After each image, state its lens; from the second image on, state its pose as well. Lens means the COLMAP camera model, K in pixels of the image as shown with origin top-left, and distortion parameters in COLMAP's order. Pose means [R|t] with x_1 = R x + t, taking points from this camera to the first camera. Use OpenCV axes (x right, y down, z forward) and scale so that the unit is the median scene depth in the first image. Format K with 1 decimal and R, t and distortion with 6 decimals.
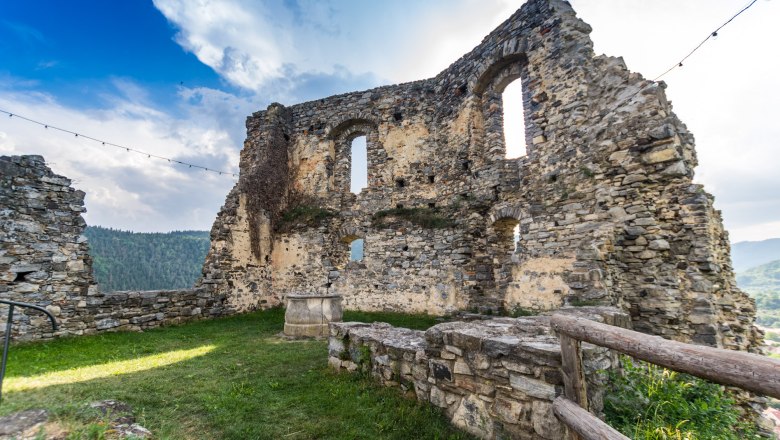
lens RADIAL K [[366.1, 0, 390.0], [0, 366.1, 220.0], [0, 0, 1]] dist [0.001592, -0.000041]
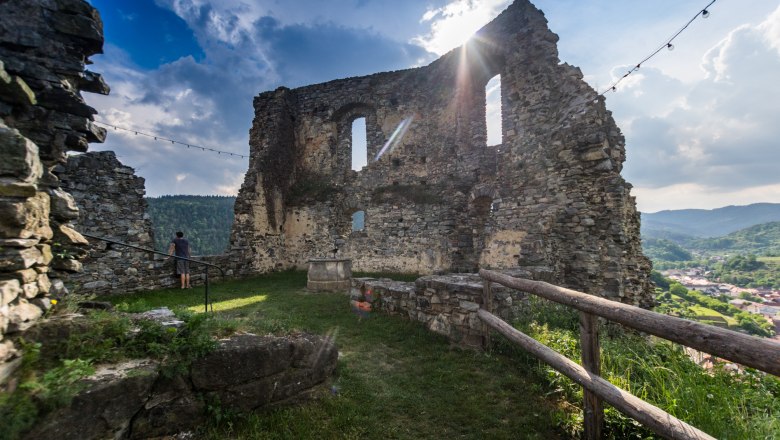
lens RADIAL K [[450.5, 0, 390.0], [0, 450.5, 220.0], [0, 0, 1]] dist [-0.001546, -0.000349]
pose [[0.999572, -0.000611, 0.029263, -0.040730], [-0.002813, 0.993148, 0.116834, -0.109019], [-0.029134, -0.116866, 0.992720, -0.520896]]
